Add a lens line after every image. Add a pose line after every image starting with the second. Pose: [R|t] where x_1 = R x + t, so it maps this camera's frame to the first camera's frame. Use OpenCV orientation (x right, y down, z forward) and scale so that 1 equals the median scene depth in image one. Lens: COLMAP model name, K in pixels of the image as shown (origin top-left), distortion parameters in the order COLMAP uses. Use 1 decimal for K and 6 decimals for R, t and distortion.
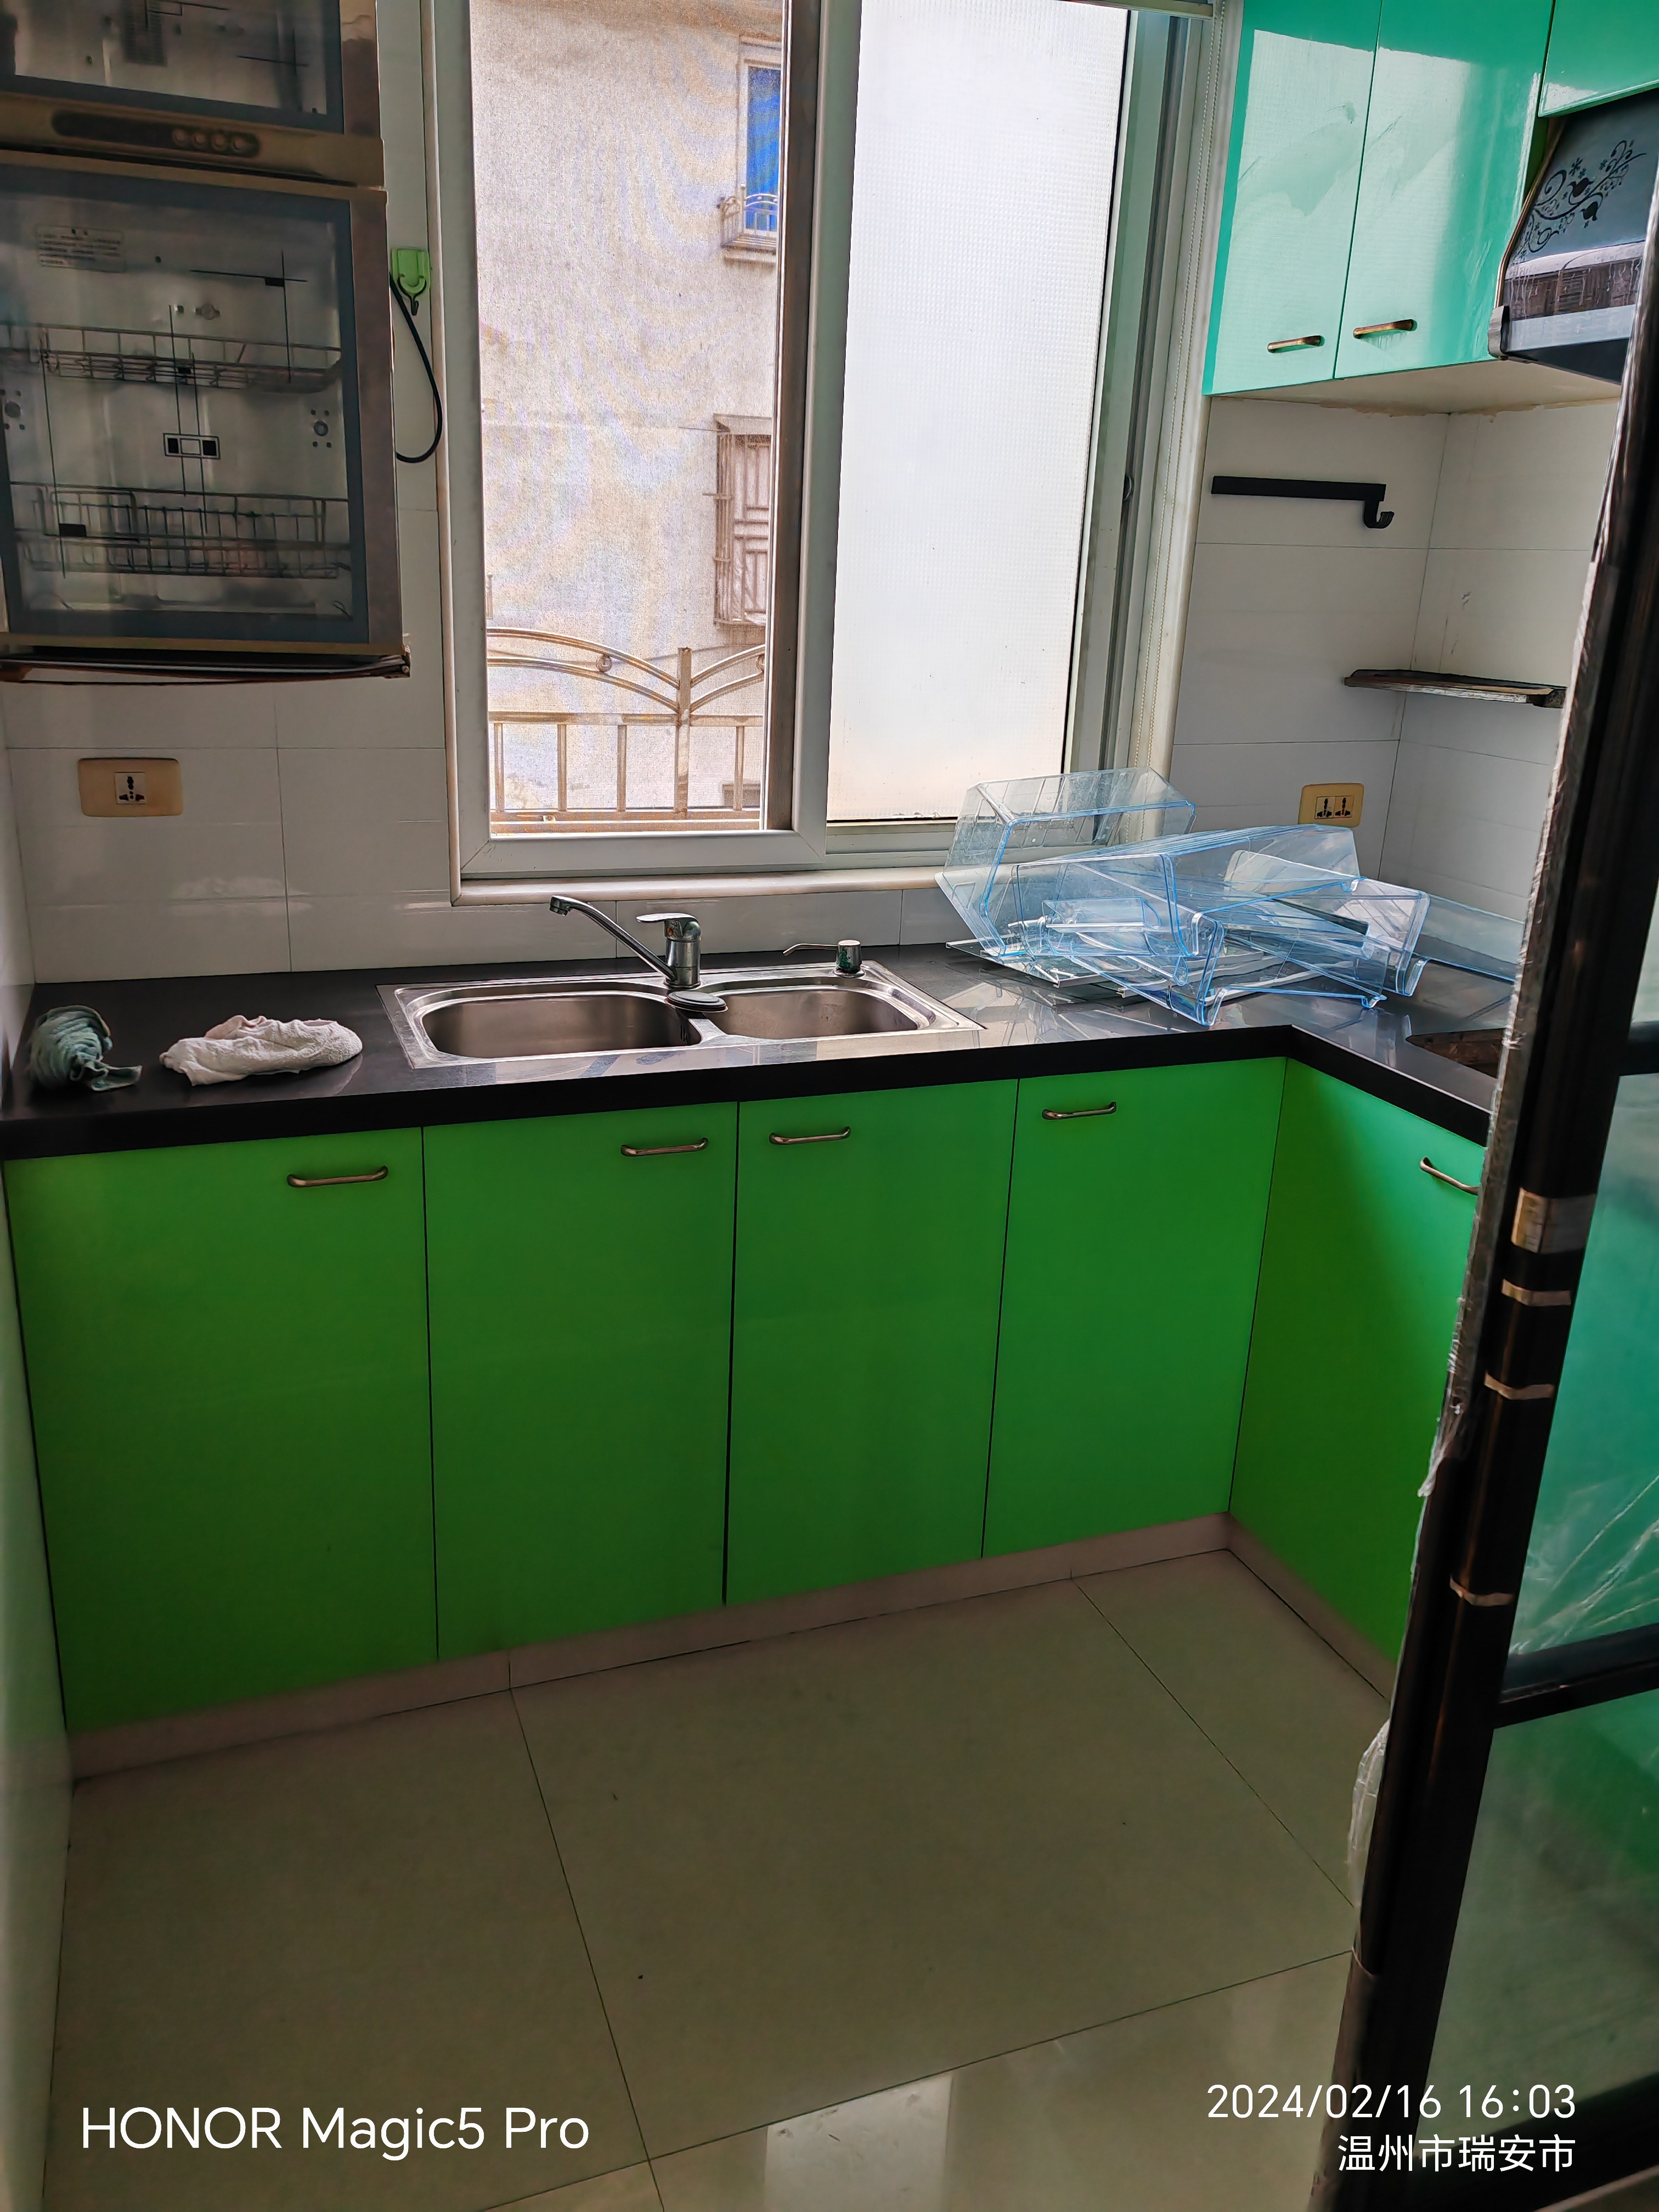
lens RADIAL K [[1680.2, 0, 795.2], [0, 1680.2, 1099.7], [0, 0, 1]] dist [0.071167, -0.001865]
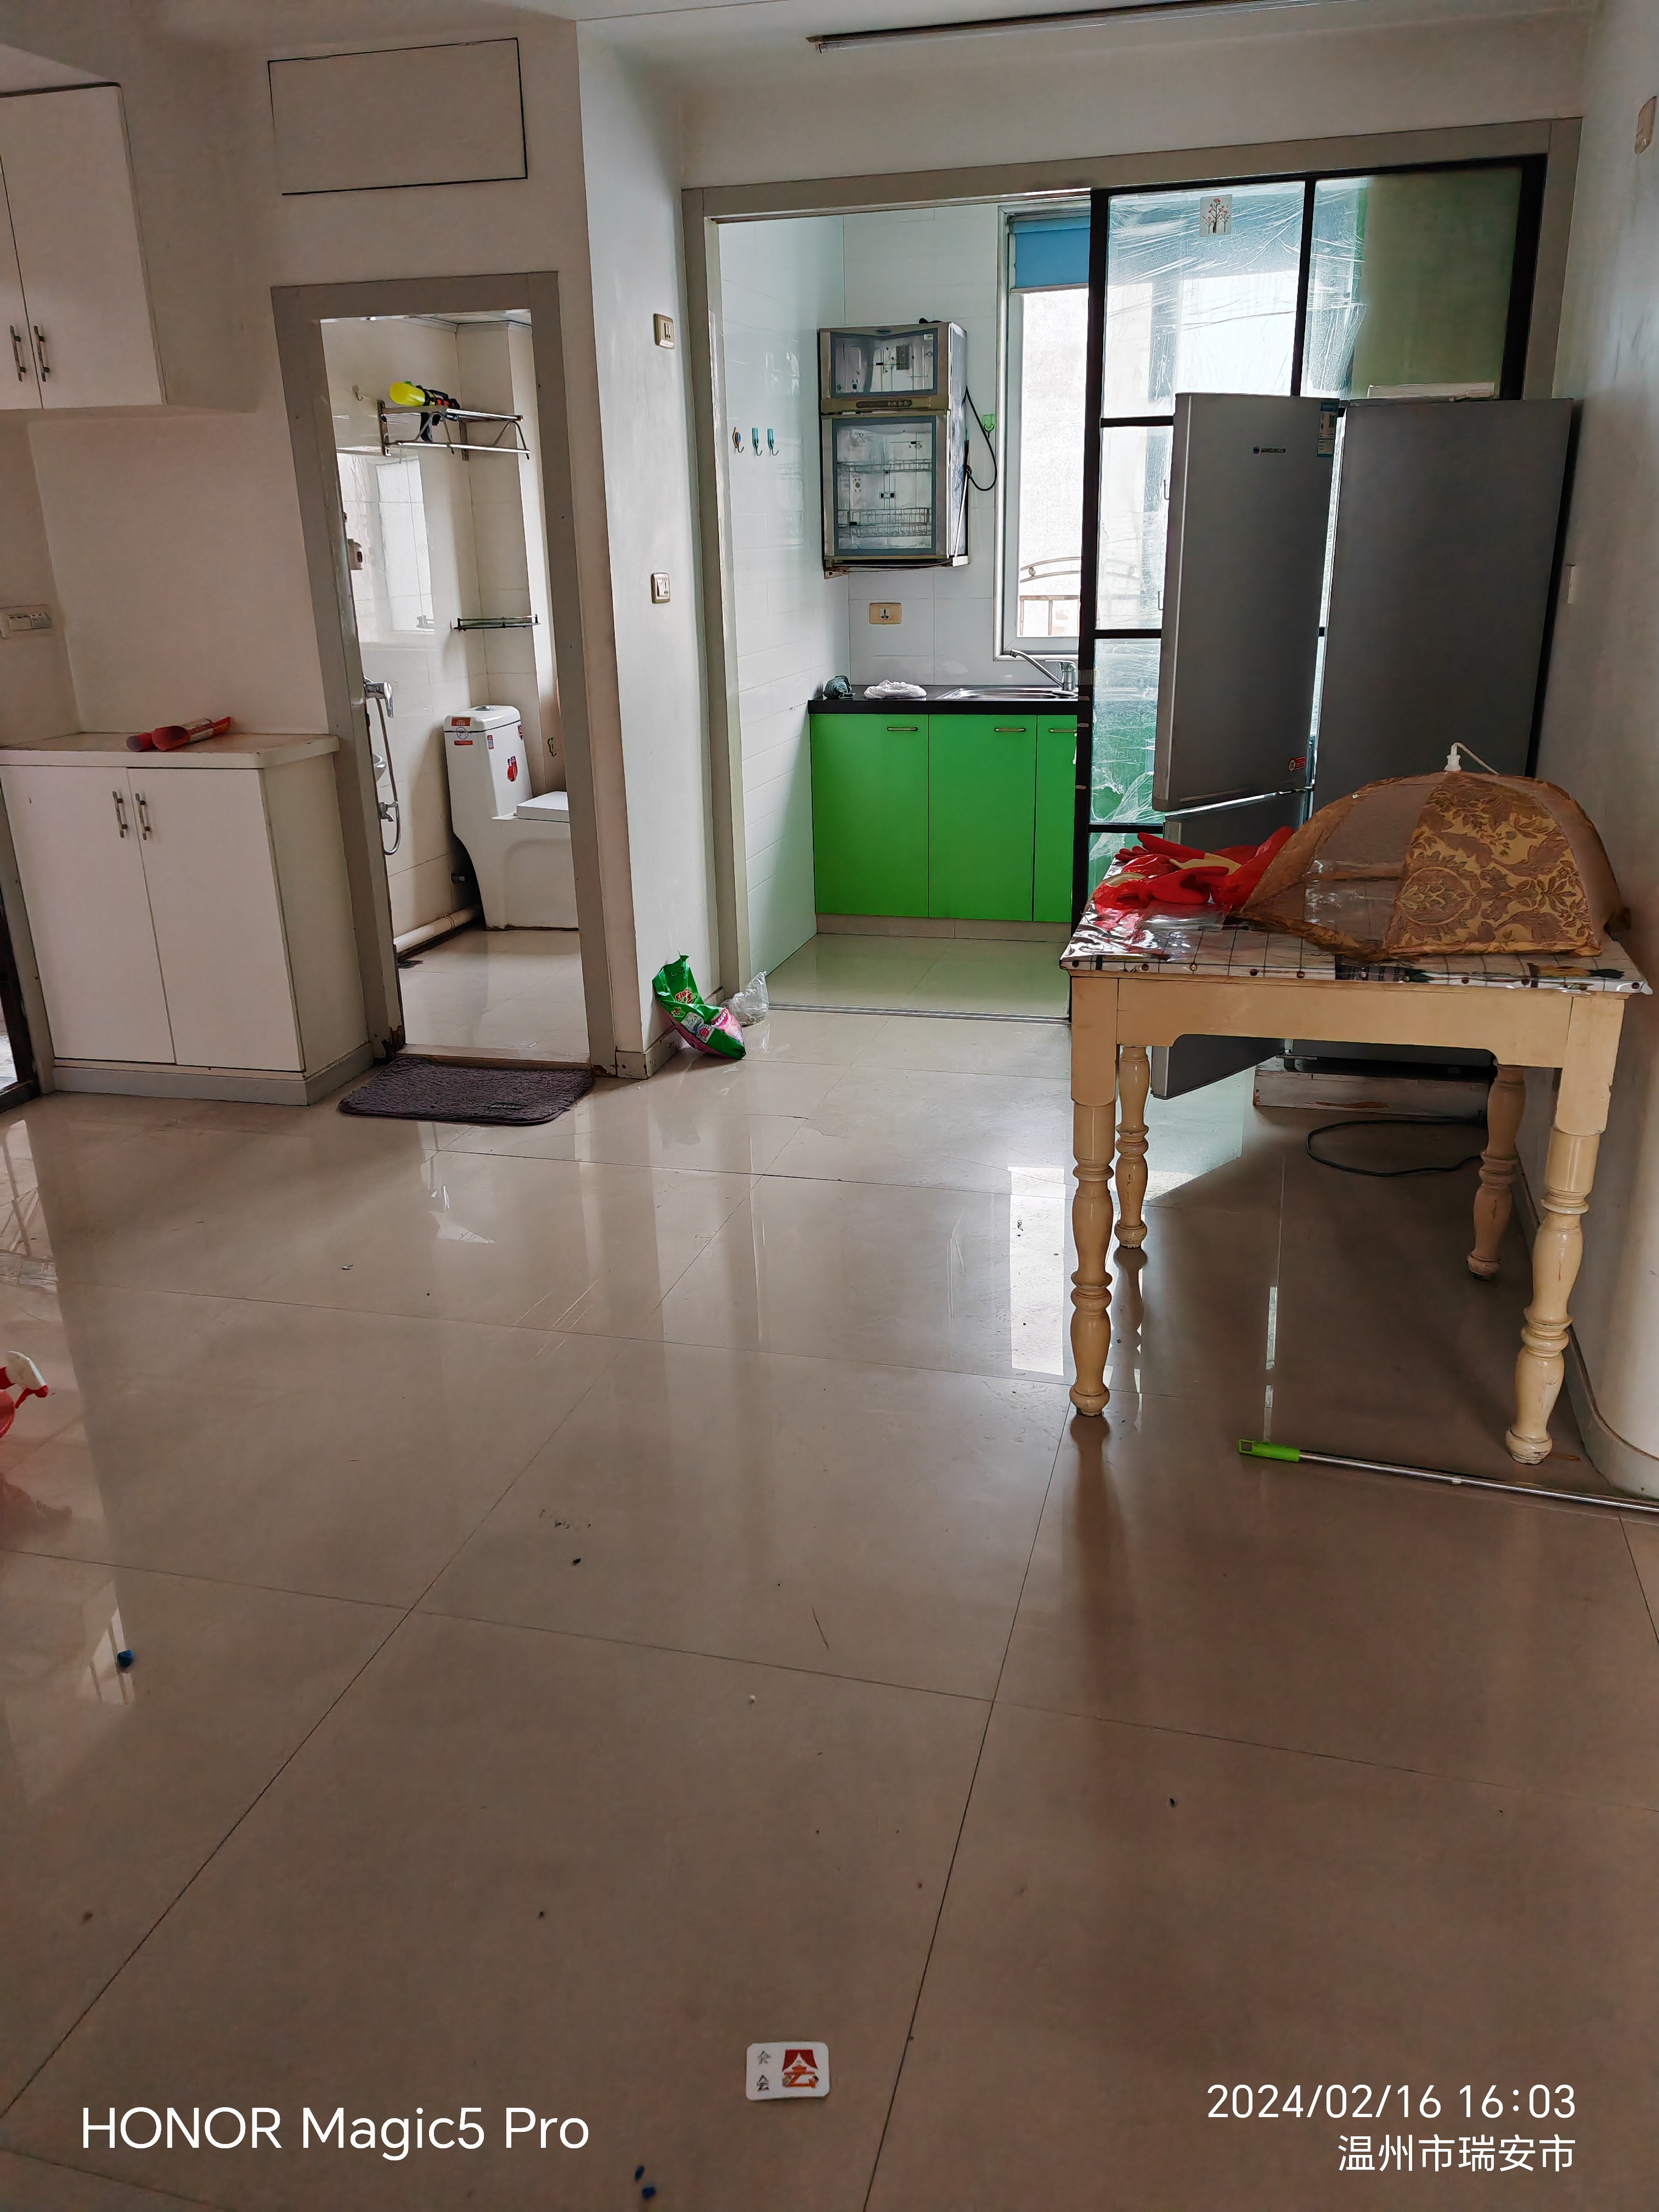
lens RADIAL K [[1631.6, 0, 829.5], [0, 1631.6, 1106.0], [0, 0, 1]] dist [0.002454, 0.000949]
pose [[0.818457, 0.143238, -0.556426, 1.200274], [-0.128789, 0.989520, 0.065290, 0.476712], [0.559947, 0.018224, 0.828328, -1.326308]]
